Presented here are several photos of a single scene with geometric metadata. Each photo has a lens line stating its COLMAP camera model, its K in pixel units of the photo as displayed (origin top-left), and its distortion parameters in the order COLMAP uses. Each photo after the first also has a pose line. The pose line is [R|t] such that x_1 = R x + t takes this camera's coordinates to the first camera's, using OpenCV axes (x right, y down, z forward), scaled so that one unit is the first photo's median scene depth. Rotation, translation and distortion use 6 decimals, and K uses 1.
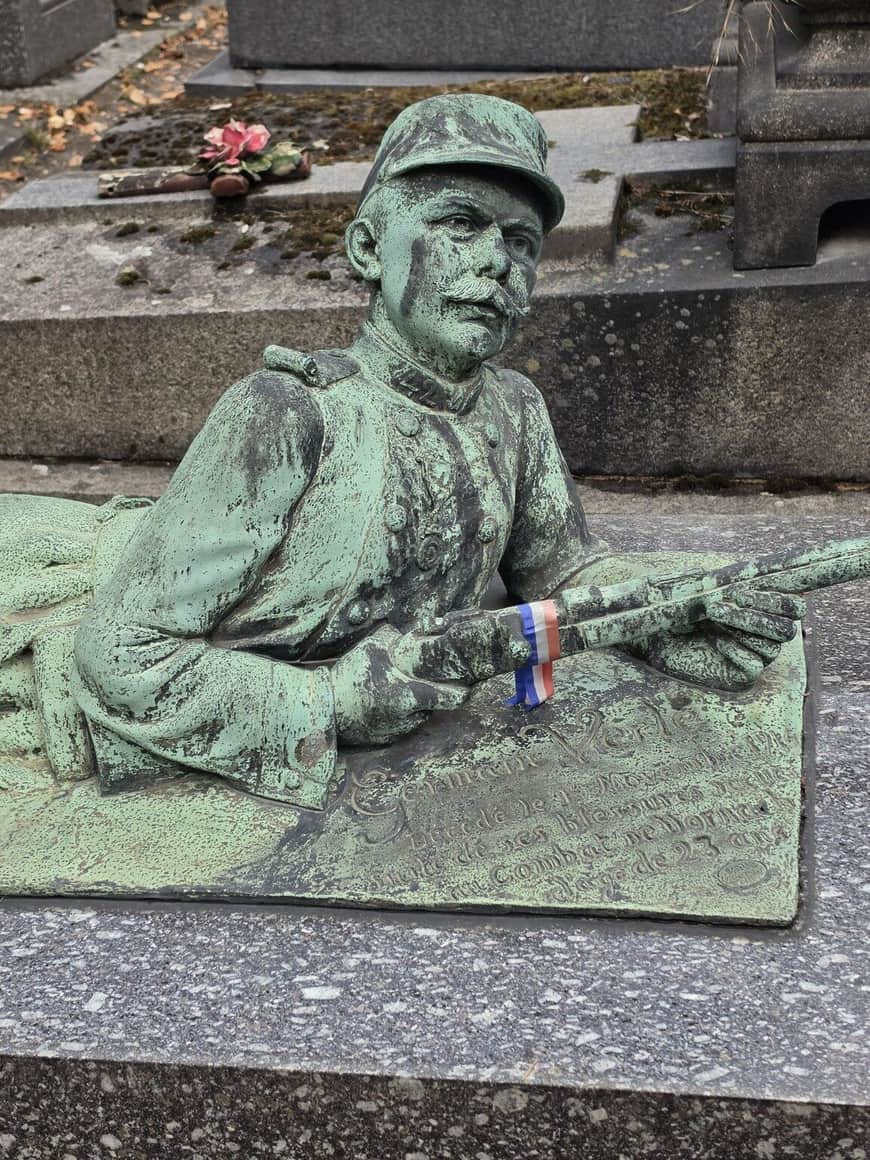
lens RADIAL K [[1873.9, 0, 435.0], [0, 1873.9, 580.0], [0, 0, 1]] dist [0.037441, 0.005431]
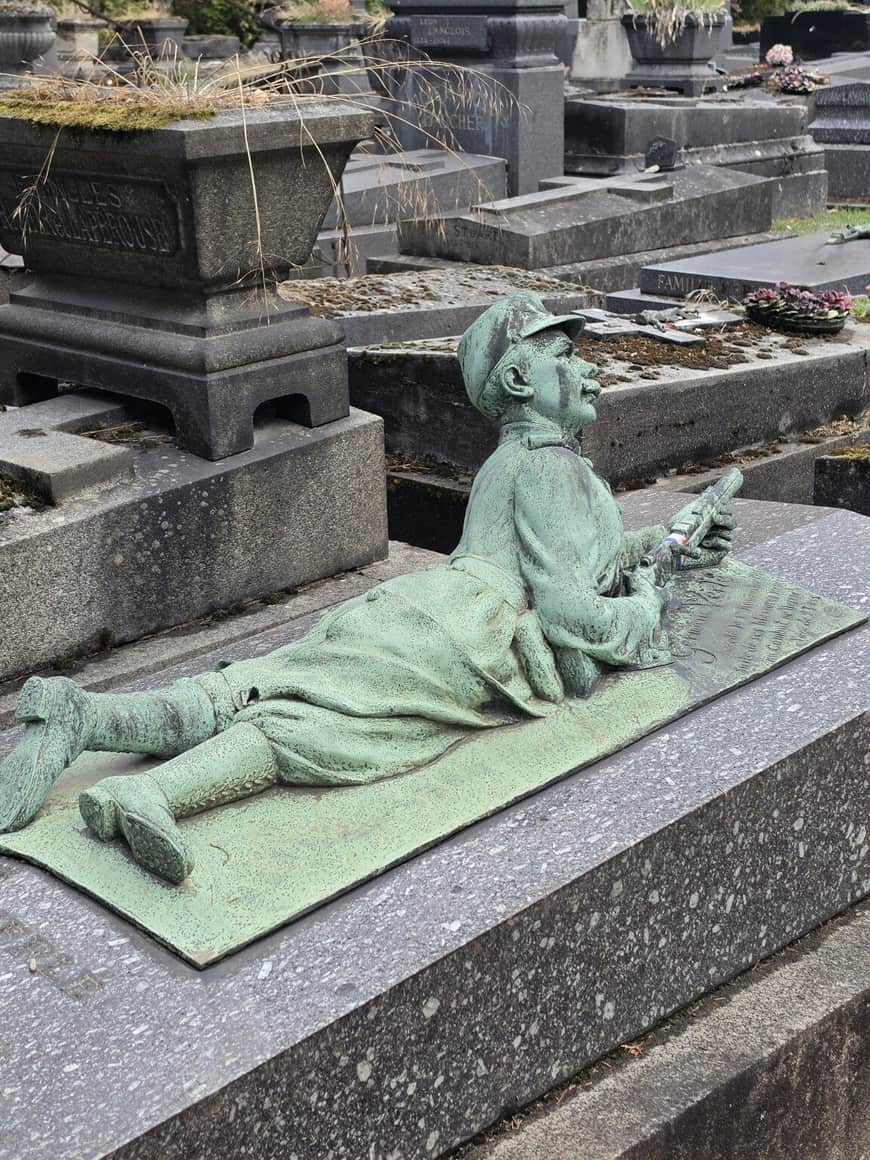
lens RADIAL K [[1873.9, 0, 435.0], [0, 1873.9, 580.0], [0, 0, 1]] dist [0.037441, 0.005431]
pose [[0.567322, -0.224704, 0.792246, -0.906643], [0.366061, 0.930589, 0.001809, -0.021489], [-0.737662, 0.288984, 0.610199, 0.026972]]
